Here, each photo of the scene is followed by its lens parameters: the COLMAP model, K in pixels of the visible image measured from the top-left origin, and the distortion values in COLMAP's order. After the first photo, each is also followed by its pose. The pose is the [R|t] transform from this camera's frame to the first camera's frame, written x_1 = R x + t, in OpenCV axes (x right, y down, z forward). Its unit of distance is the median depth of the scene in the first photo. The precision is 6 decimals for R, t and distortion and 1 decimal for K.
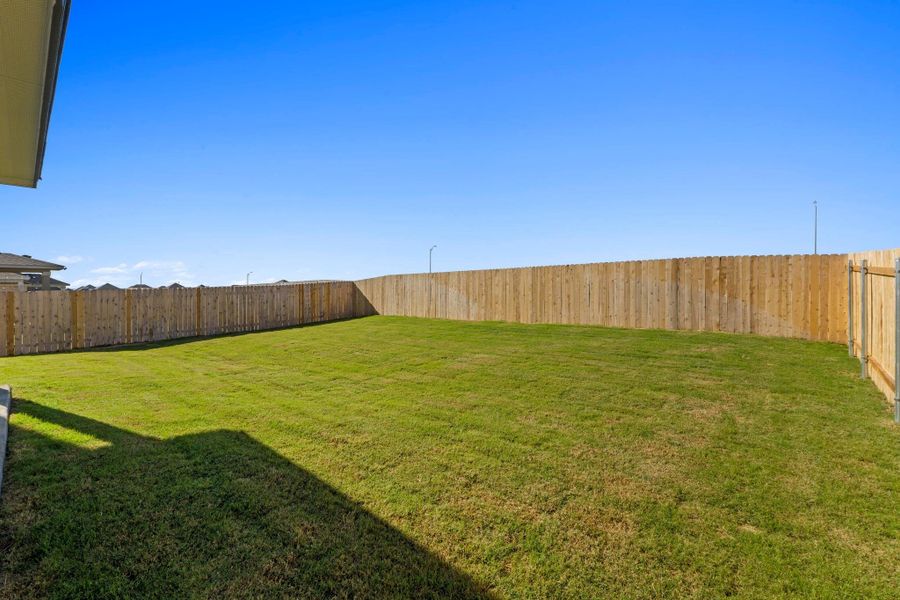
lens RADIAL K [[387.6, 0, 446.5], [0, 387.6, 280.2], [0, 0, 1]] dist [-0.000470, -0.000023]
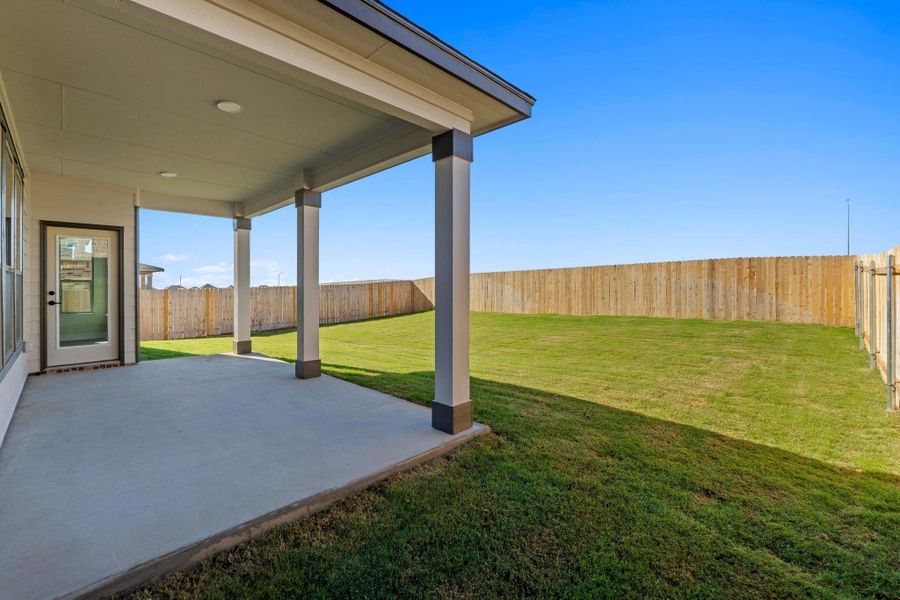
lens RADIAL K [[387.6, 0, 446.5], [0, 387.6, 280.2], [0, 0, 1]] dist [-0.000470, -0.000023]
pose [[0.998743, -0.005258, -0.049848, -0.152261], [0.005312, 0.999985, 0.000955, 0.002760], [0.049843, -0.001218, 0.998756, -0.216351]]
